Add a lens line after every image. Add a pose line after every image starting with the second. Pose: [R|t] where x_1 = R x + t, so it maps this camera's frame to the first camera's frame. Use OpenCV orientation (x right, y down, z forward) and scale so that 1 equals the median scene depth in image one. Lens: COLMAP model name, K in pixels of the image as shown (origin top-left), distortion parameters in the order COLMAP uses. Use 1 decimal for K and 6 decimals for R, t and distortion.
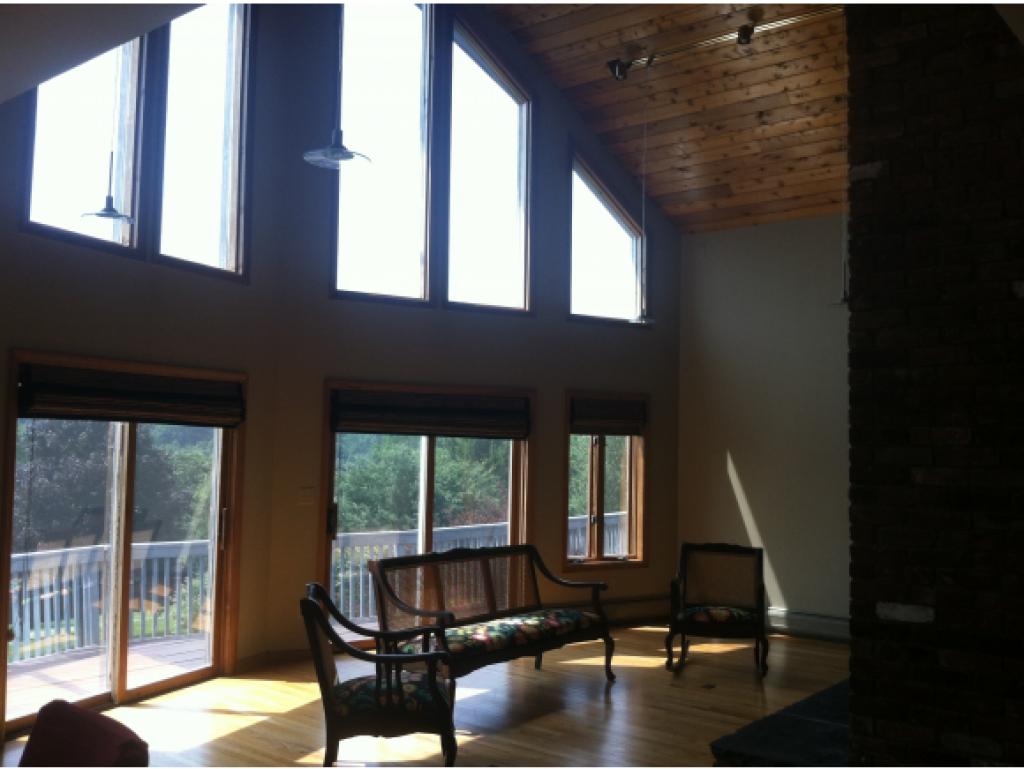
lens RADIAL K [[1015.8, 0, 512.0], [0, 1015.8, 384.5], [0, 0, 1]] dist [0.055131, -0.193119]
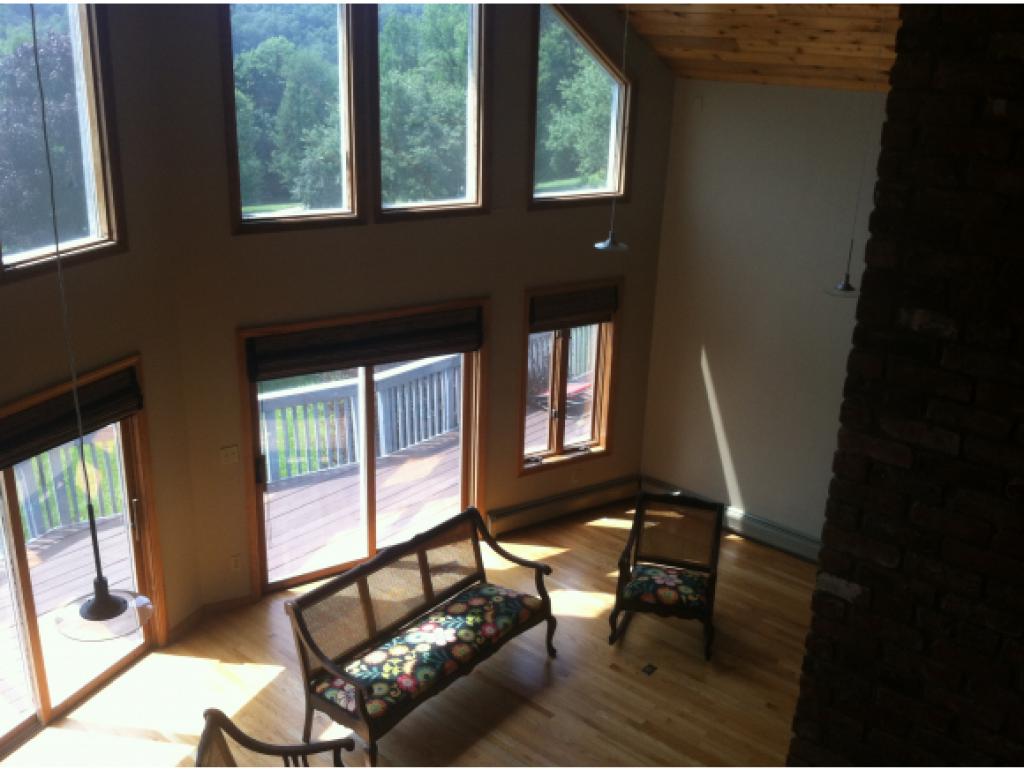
lens RADIAL K [[978.5, 0, 545.7], [0, 978.5, 385.9], [0, 0, 1]] dist [-0.019291, -0.013422]
pose [[0.999586, 0.014900, 0.024605, 0.050364], [-0.024080, 0.901345, 0.432433, -0.282873], [-0.015735, -0.432846, 0.901330, 0.199842]]
